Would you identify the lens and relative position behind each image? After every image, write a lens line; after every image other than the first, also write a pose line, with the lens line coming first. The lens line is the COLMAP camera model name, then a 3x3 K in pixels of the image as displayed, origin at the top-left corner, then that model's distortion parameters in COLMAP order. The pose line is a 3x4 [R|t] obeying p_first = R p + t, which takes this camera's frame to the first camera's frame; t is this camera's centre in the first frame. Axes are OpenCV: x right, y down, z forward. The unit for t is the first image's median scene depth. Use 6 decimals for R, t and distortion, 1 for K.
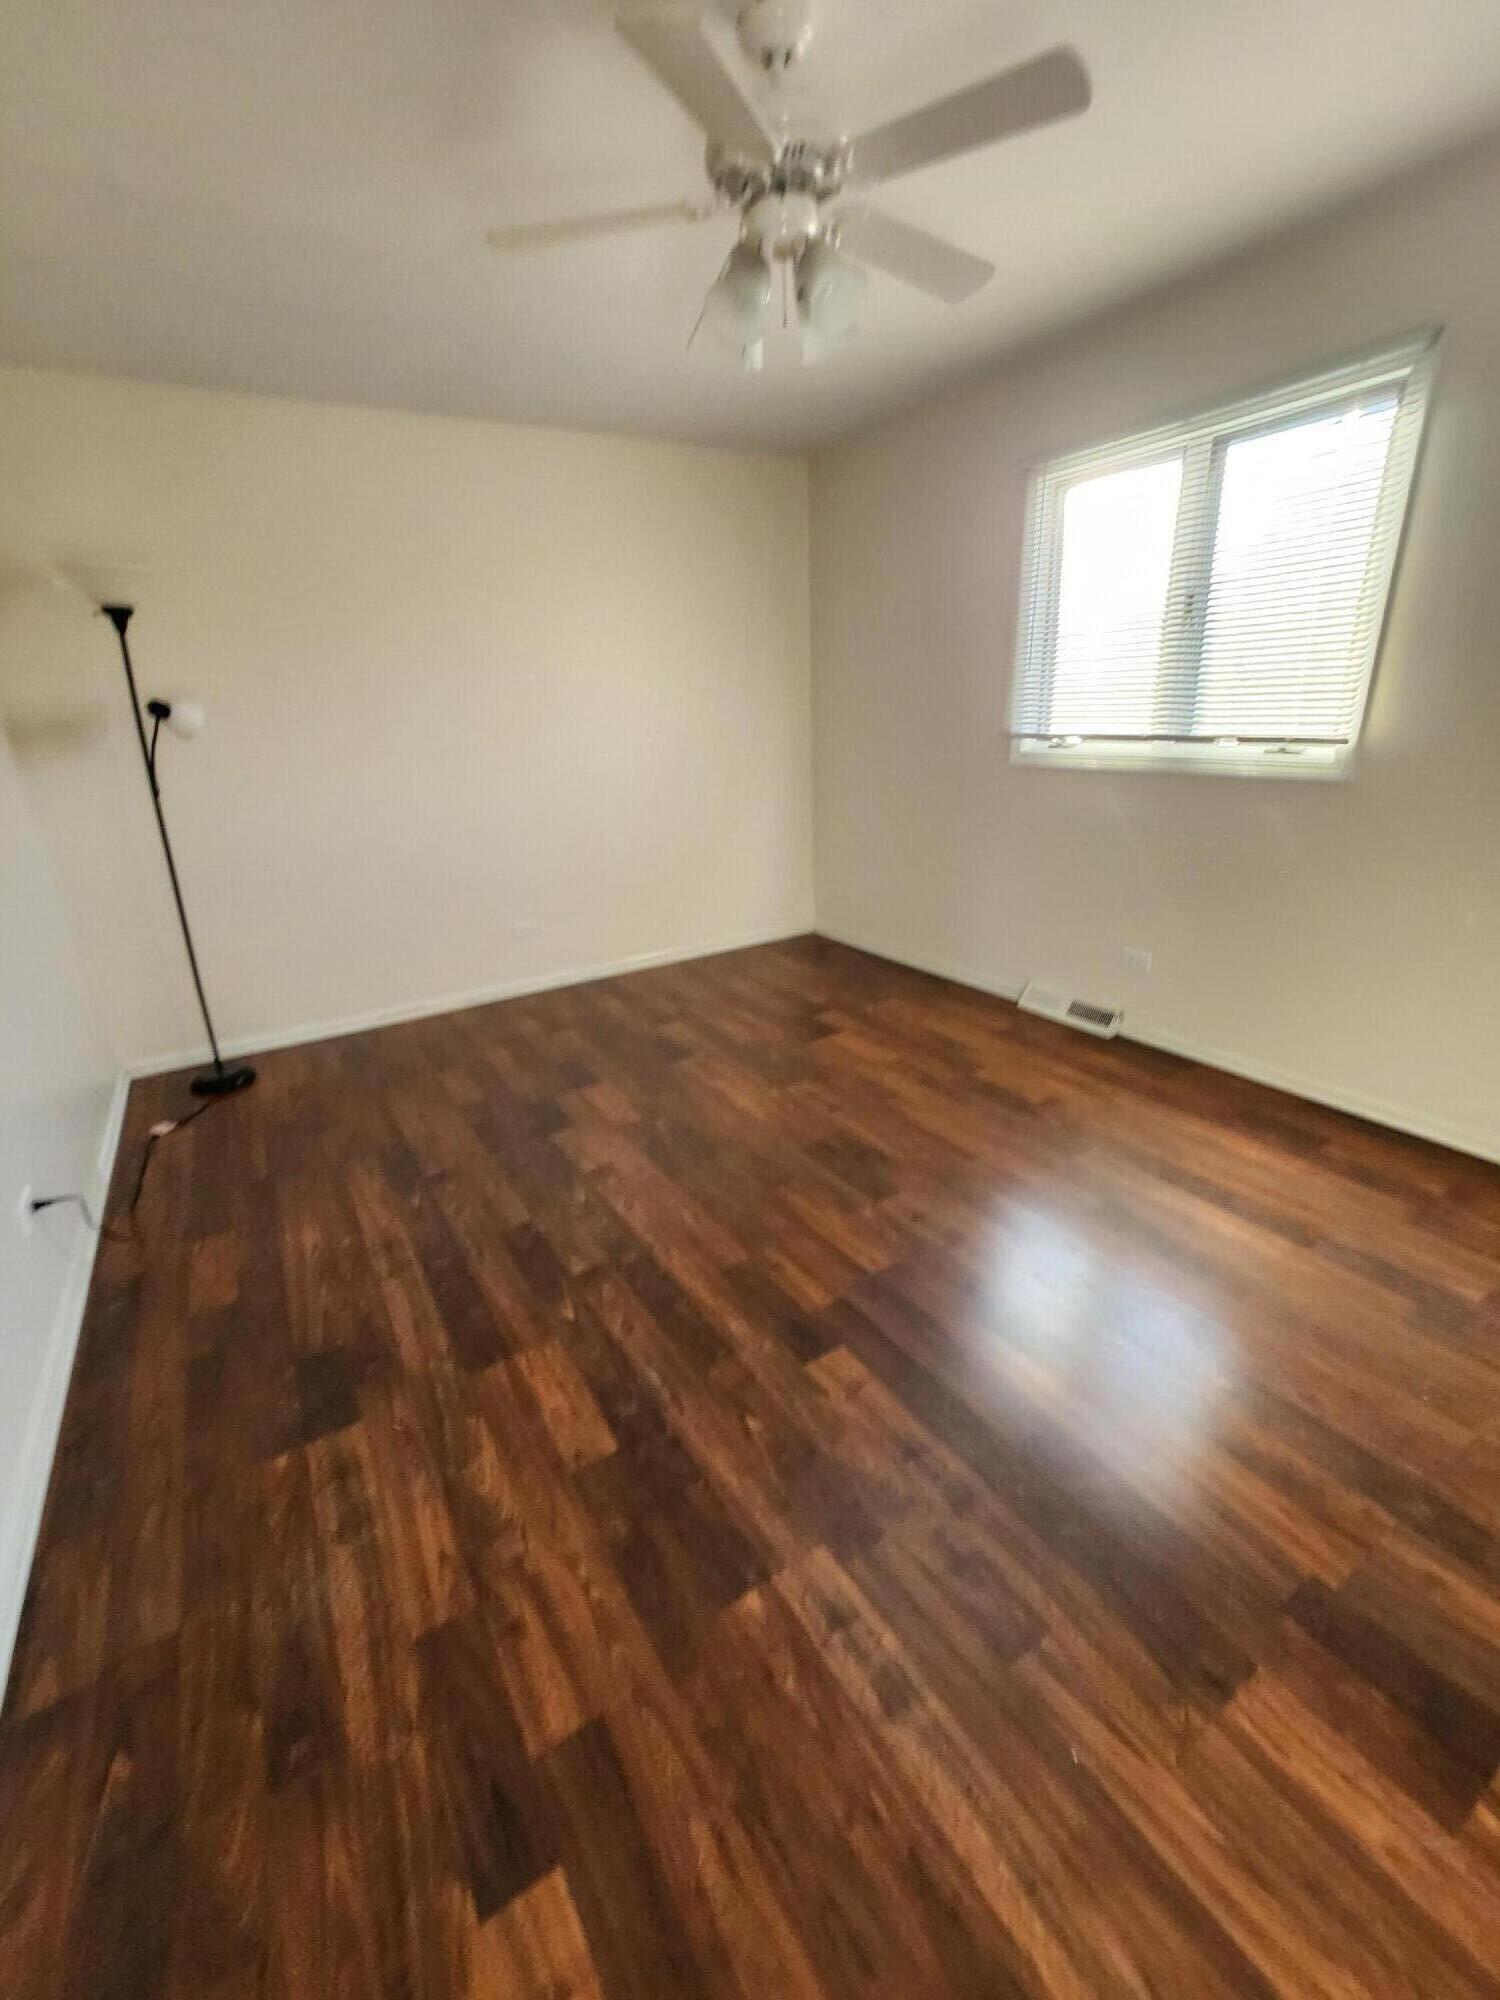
lens RADIAL K [[830.7, 0, 764.7], [0, 830.7, 996.5], [0, 0, 1]] dist [0.000157, -0.000030]
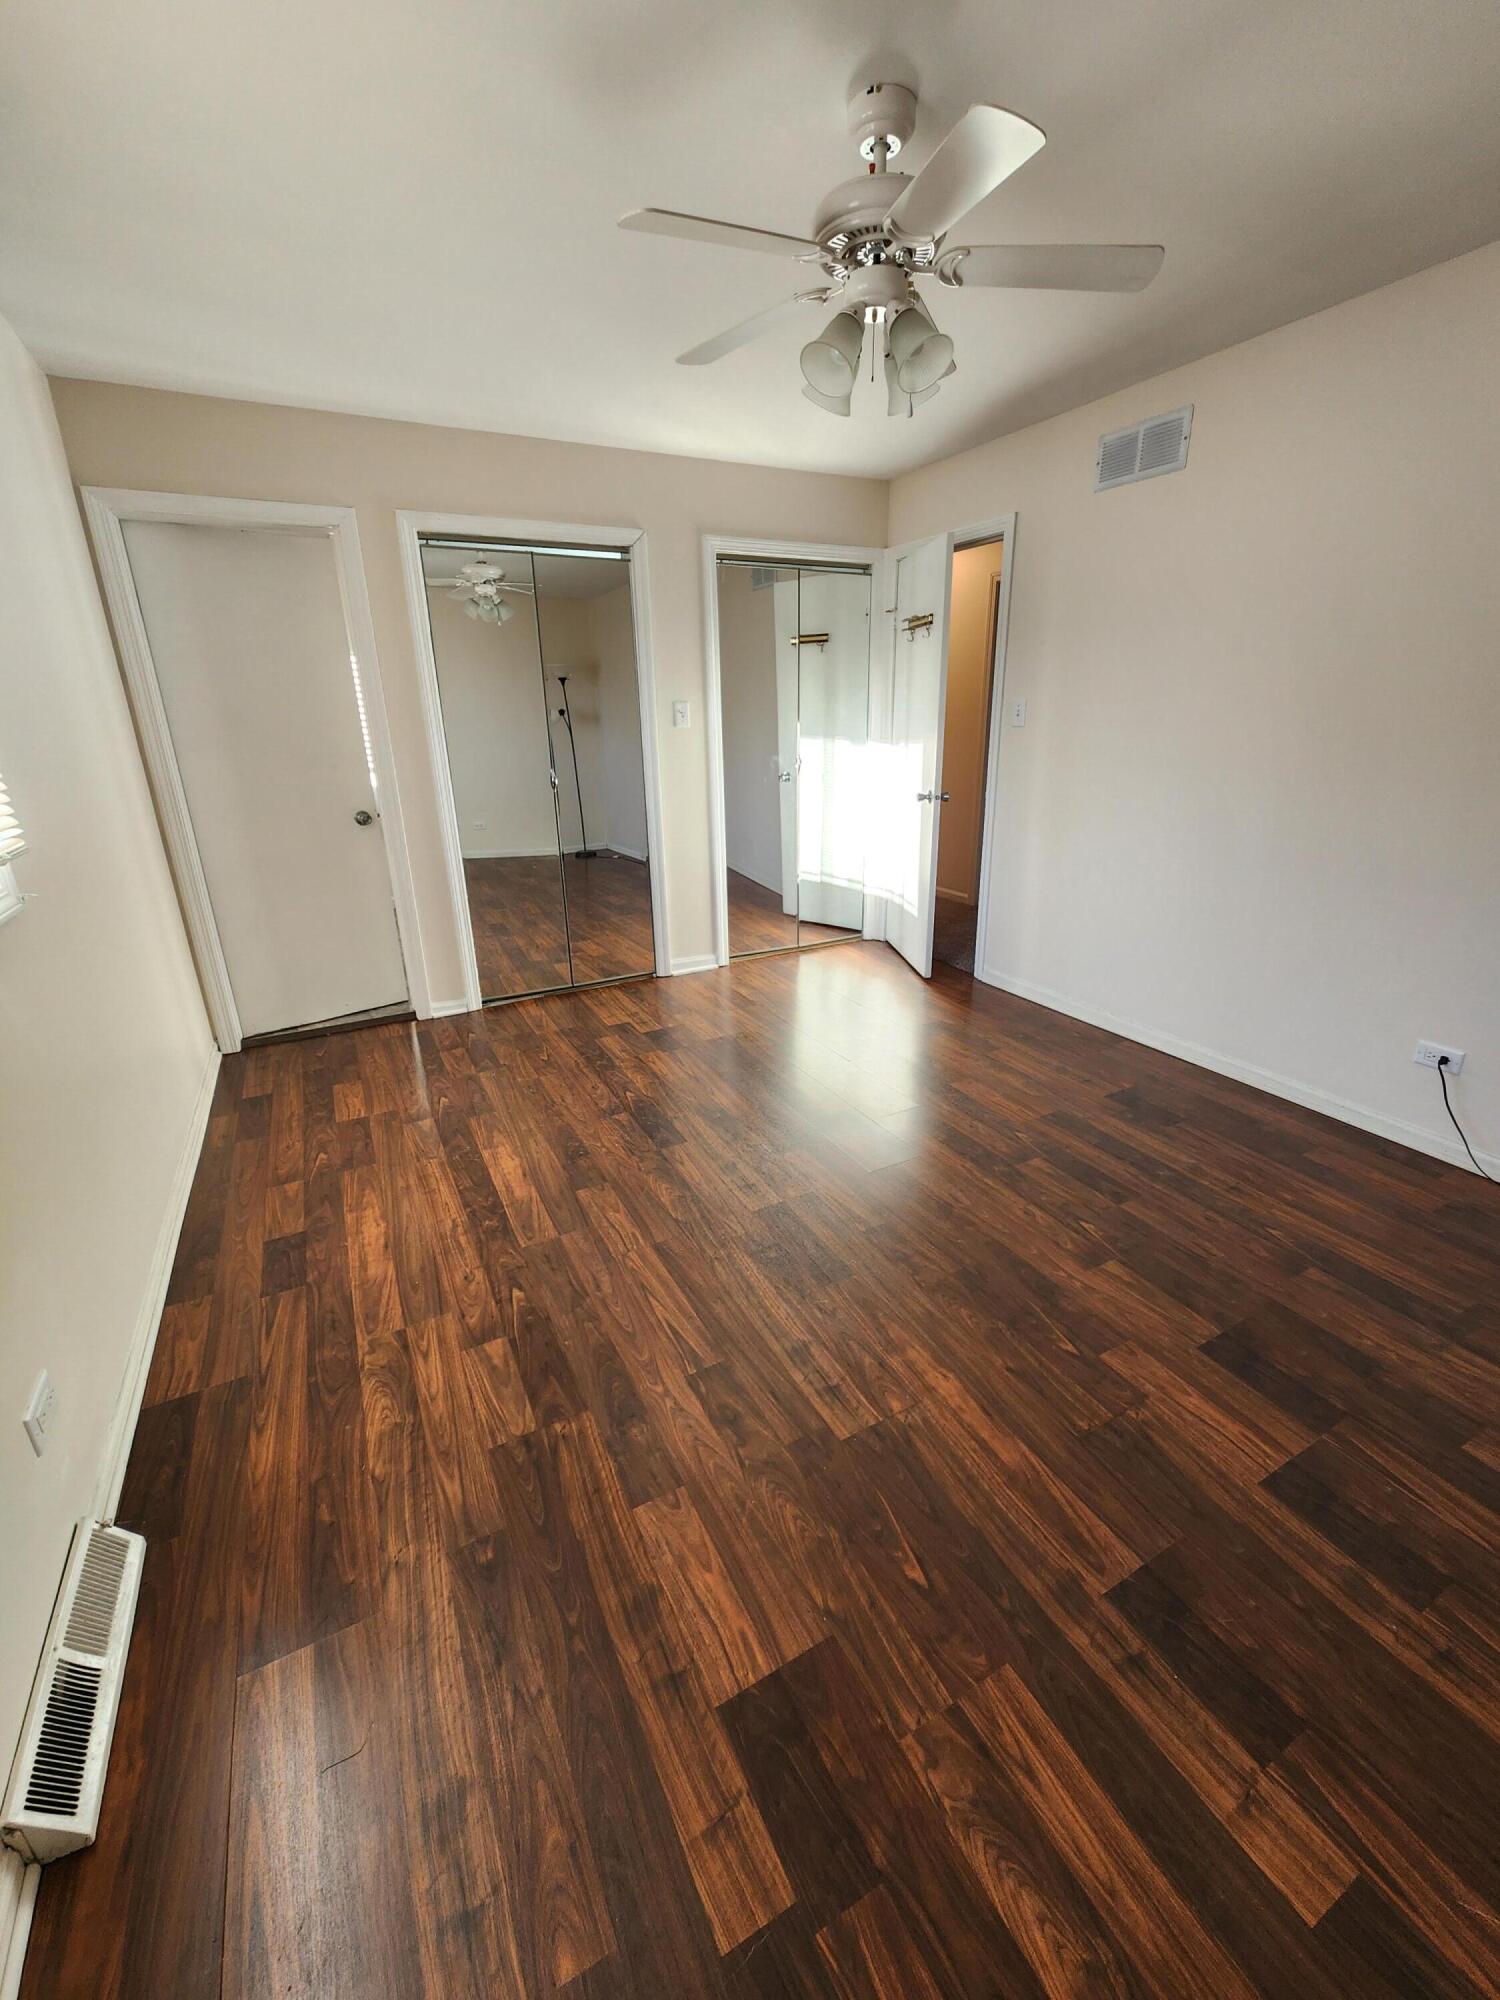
lens RADIAL K [[830.7, 0, 764.7], [0, 830.7, 996.5], [0, 0, 1]] dist [0.000157, -0.000030]
pose [[-0.995101, 0.041862, 0.089565, 0.048577], [0.088928, 0.774843, 0.625867, -0.577807], [-0.043199, 0.630766, -0.774770, 1.566985]]
